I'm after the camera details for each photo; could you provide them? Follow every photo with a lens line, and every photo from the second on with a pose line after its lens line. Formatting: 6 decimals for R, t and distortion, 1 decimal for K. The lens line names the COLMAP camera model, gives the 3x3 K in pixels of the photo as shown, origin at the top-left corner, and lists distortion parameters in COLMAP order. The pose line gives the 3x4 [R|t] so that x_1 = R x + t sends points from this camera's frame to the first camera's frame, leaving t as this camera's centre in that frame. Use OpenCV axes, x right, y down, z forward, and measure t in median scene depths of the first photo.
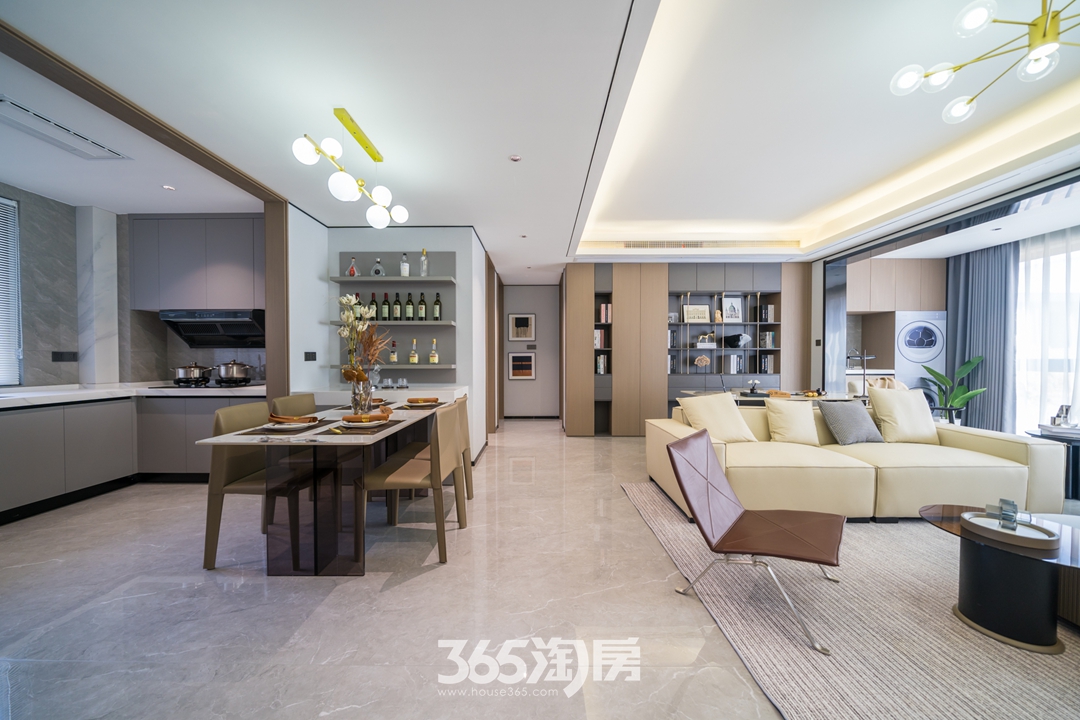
lens RADIAL K [[369.5, 0, 538.6], [0, 369.5, 363.0], [0, 0, 1]] dist [-0.004463, 0.000154]
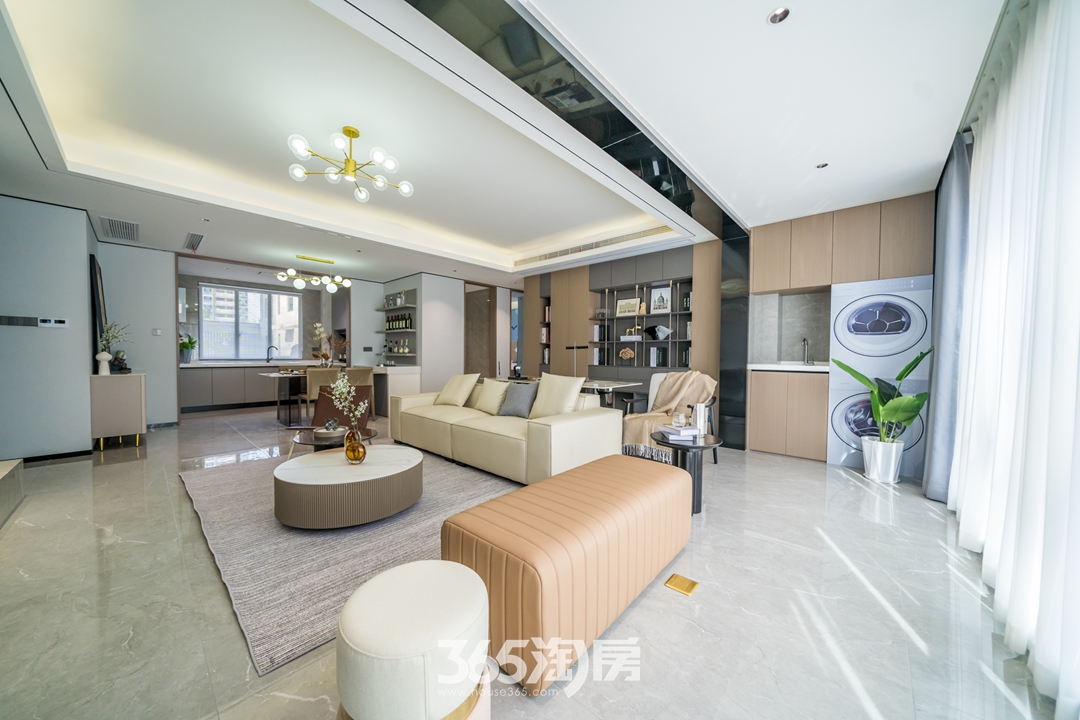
lens RADIAL K [[369.5, 0, 538.6], [0, 369.5, 363.0], [0, 0, 1]] dist [-0.004463, 0.000154]
pose [[0.740343, 0.020669, -0.671911, 0.991282], [-0.014552, 0.999786, 0.014721, 0.009895], [0.672072, -0.001121, 0.740485, 0.075849]]
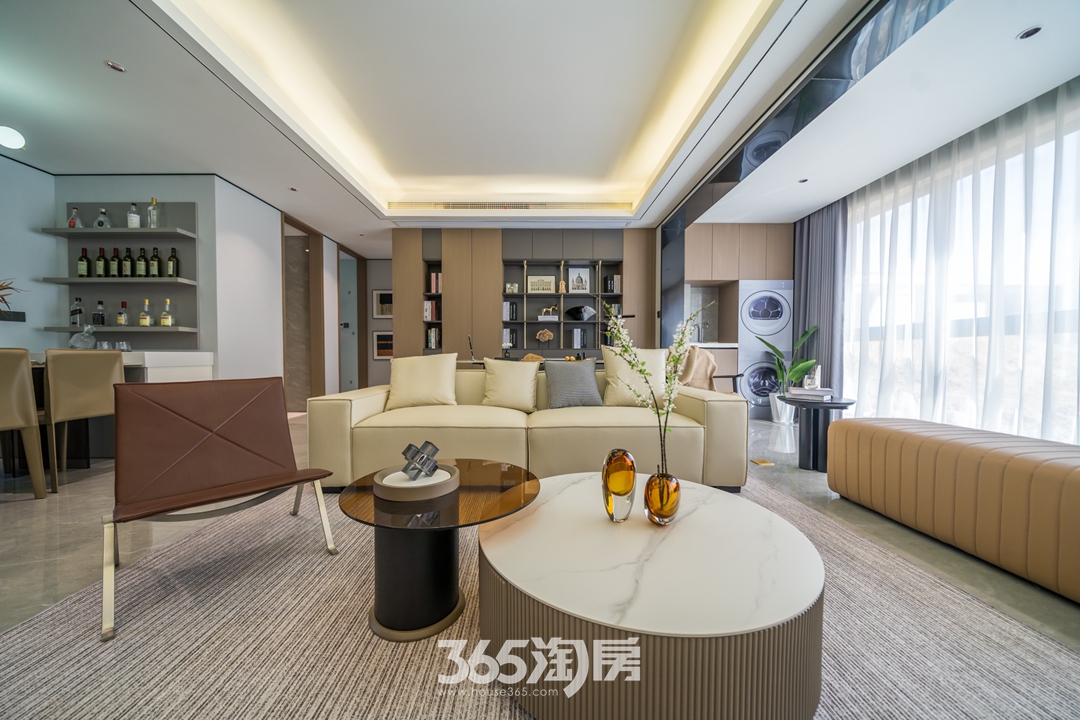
lens RADIAL K [[369.5, 0, 538.6], [0, 369.5, 363.0], [0, 0, 1]] dist [-0.004463, 0.000154]
pose [[0.999934, 0.000383, 0.011508, 0.433651], [-0.000494, 0.999953, 0.009643, 0.058133], [-0.011504, -0.009648, 0.999887, 0.067236]]
